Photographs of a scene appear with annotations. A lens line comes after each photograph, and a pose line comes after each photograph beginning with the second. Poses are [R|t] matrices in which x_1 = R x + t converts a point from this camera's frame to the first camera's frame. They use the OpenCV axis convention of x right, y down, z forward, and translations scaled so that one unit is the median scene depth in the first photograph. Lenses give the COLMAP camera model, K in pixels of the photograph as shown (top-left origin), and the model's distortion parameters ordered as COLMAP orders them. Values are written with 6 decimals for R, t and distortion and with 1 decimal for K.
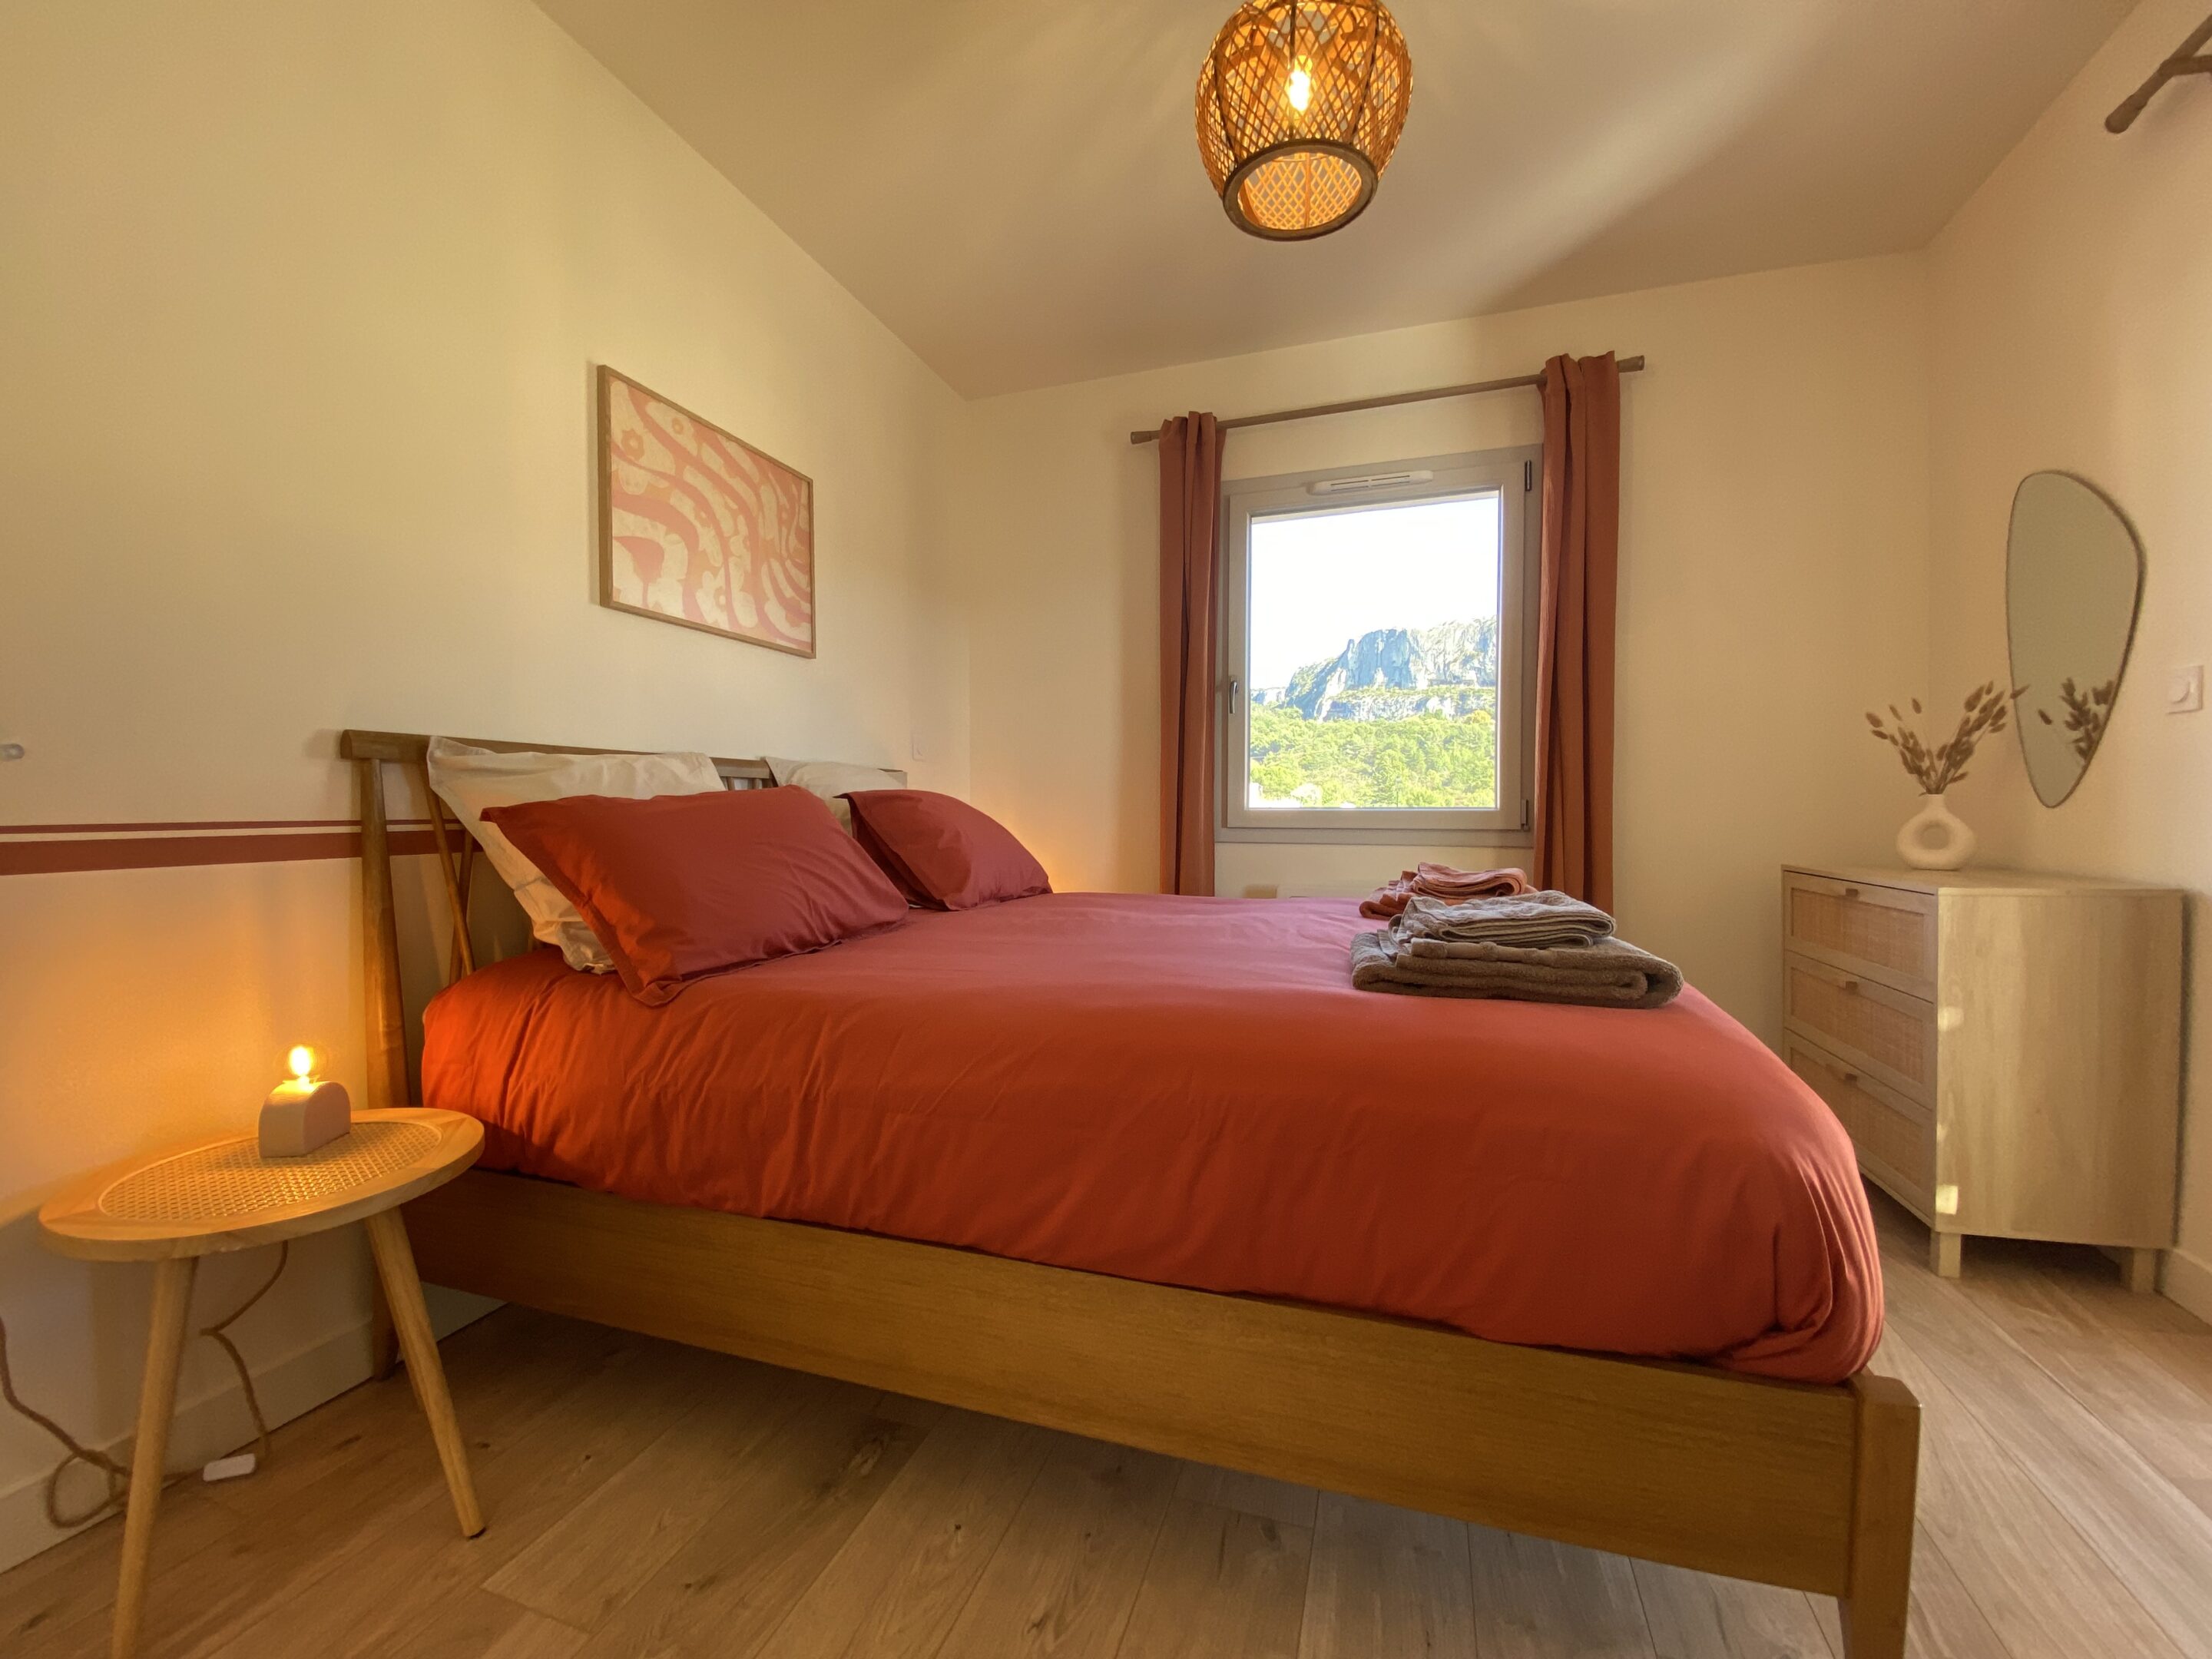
lens RADIAL K [[894.9, 0, 1115.0], [0, 894.9, 829.7], [0, 0, 1]] dist [0.008440, -0.014192]
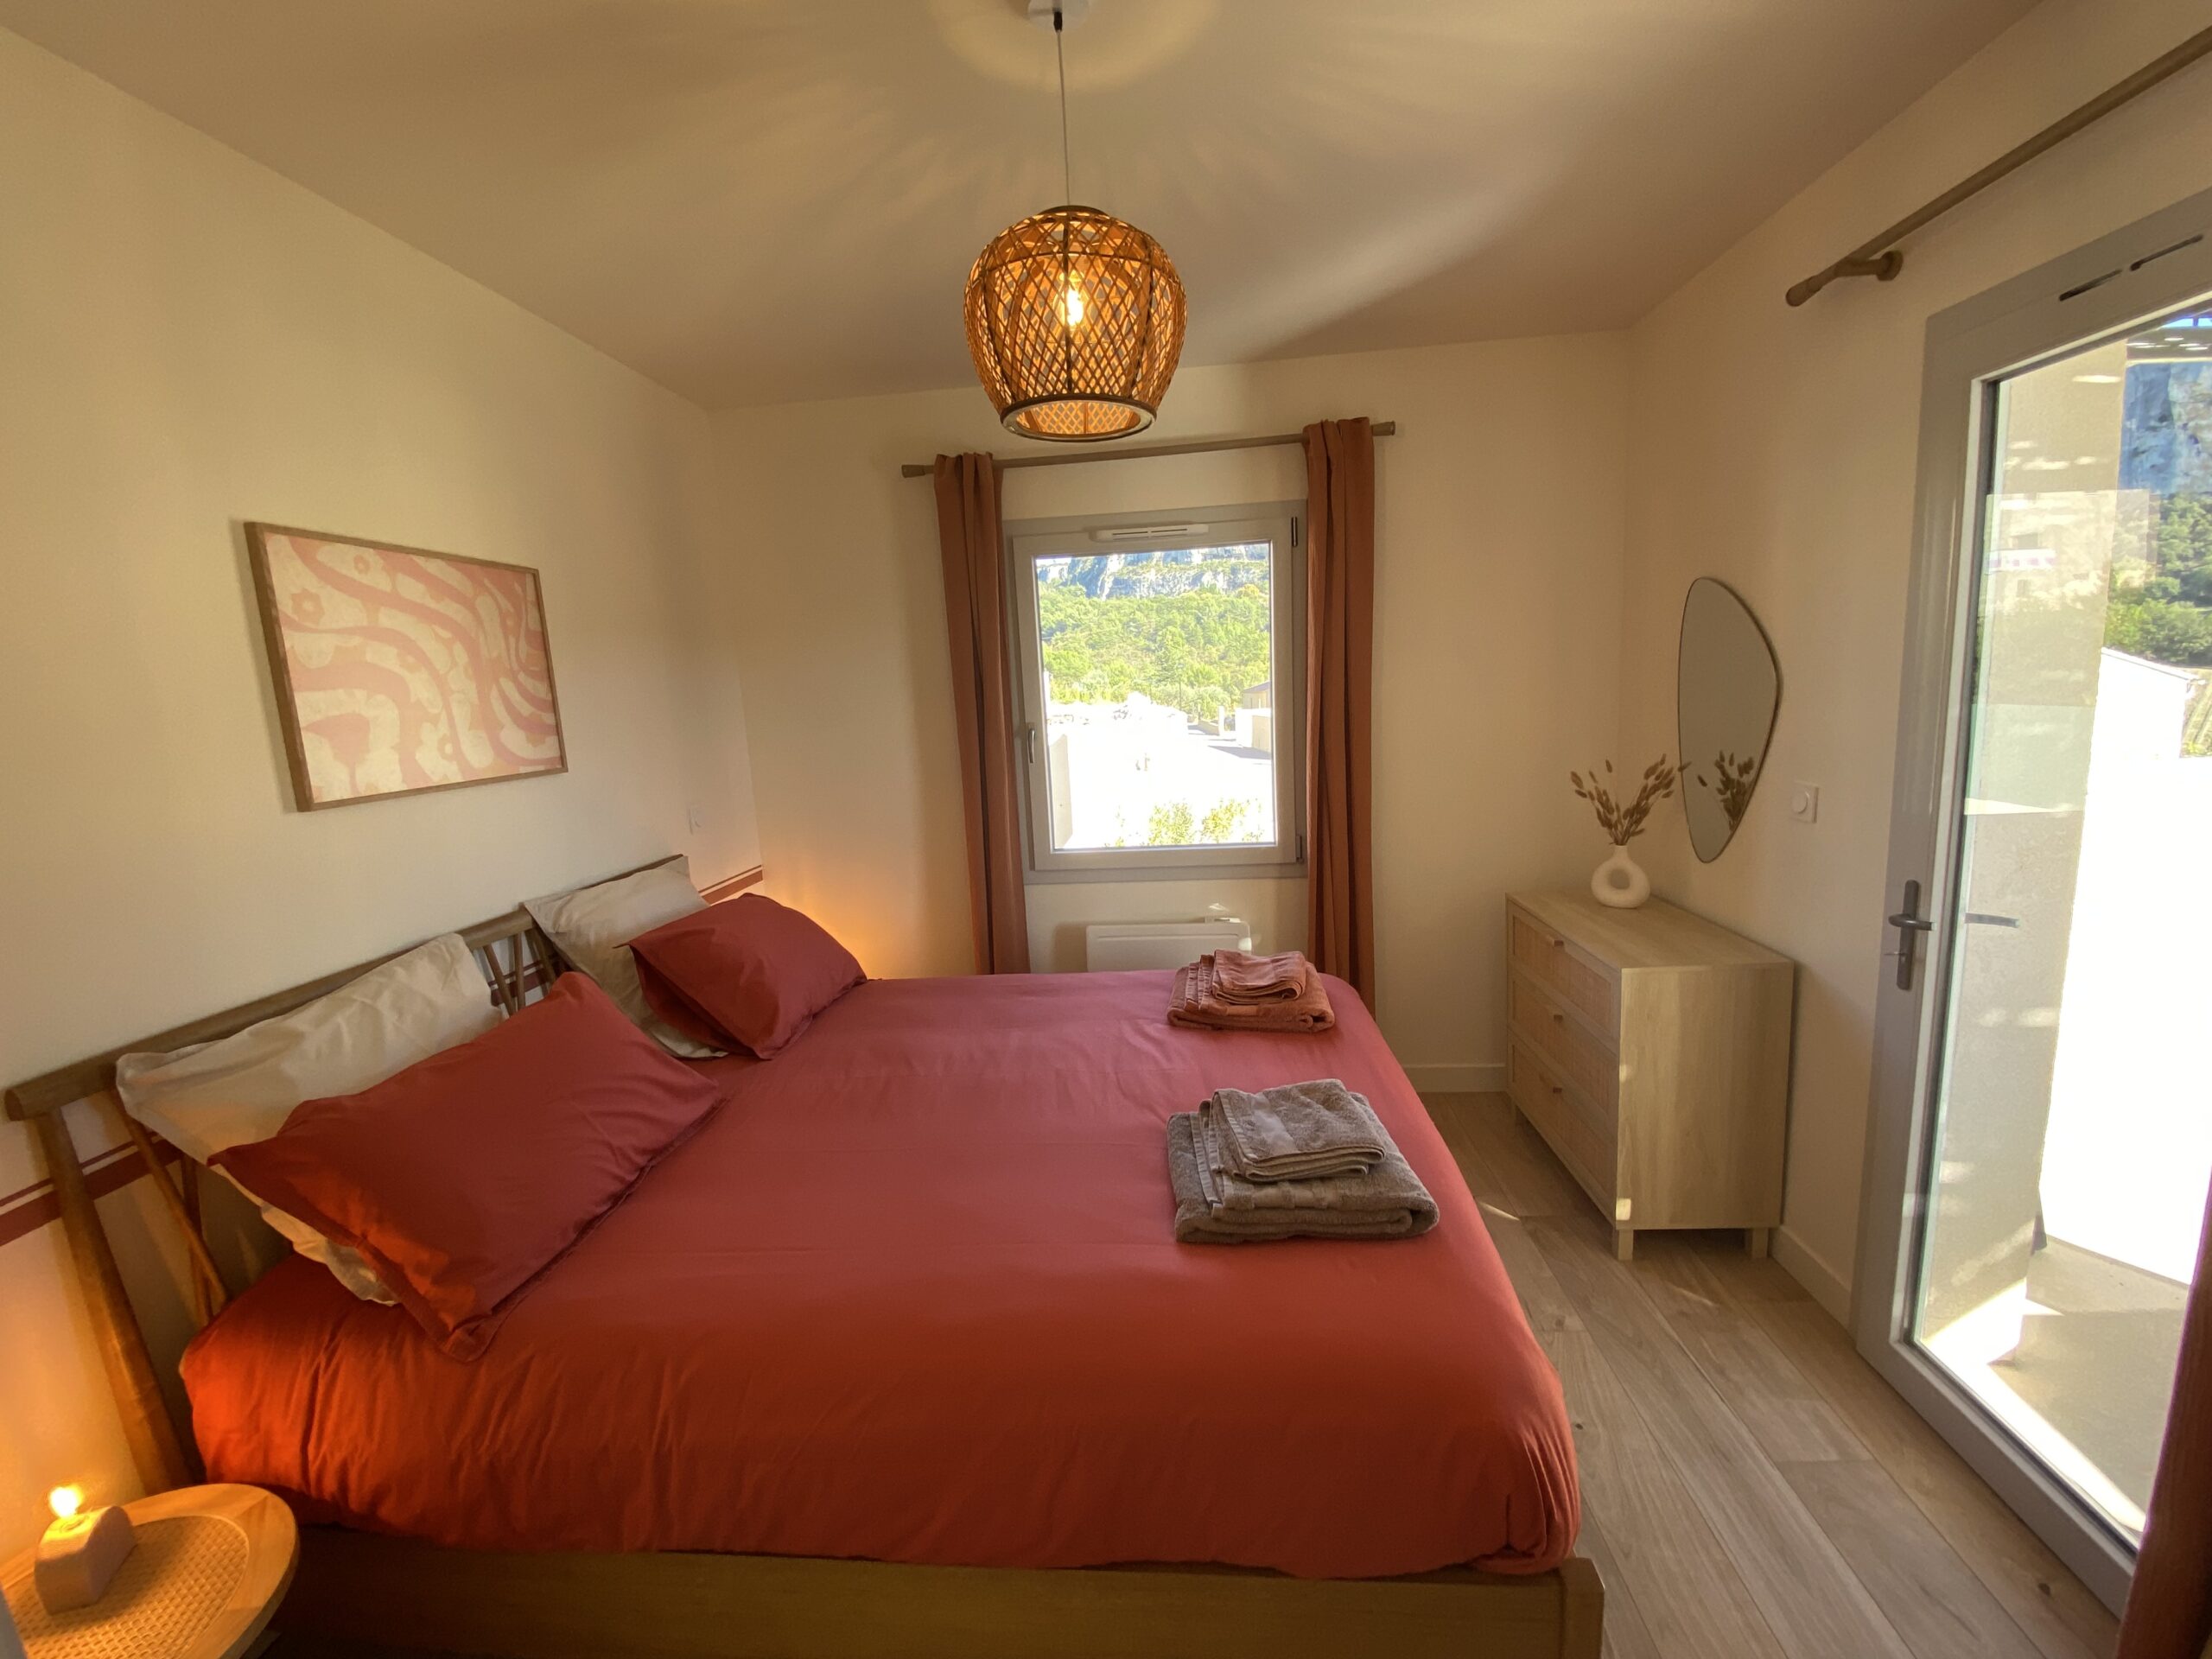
lens RADIAL K [[894.9, 0, 1110.7], [0, 894.9, 810.9], [0, 0, 1]] dist [0.008440, -0.014192]
pose [[0.972101, -0.082491, 0.219578, -0.007288], [0.053689, 0.989518, 0.134055, -0.322668], [-0.228334, -0.118527, 0.966341, 0.000074]]
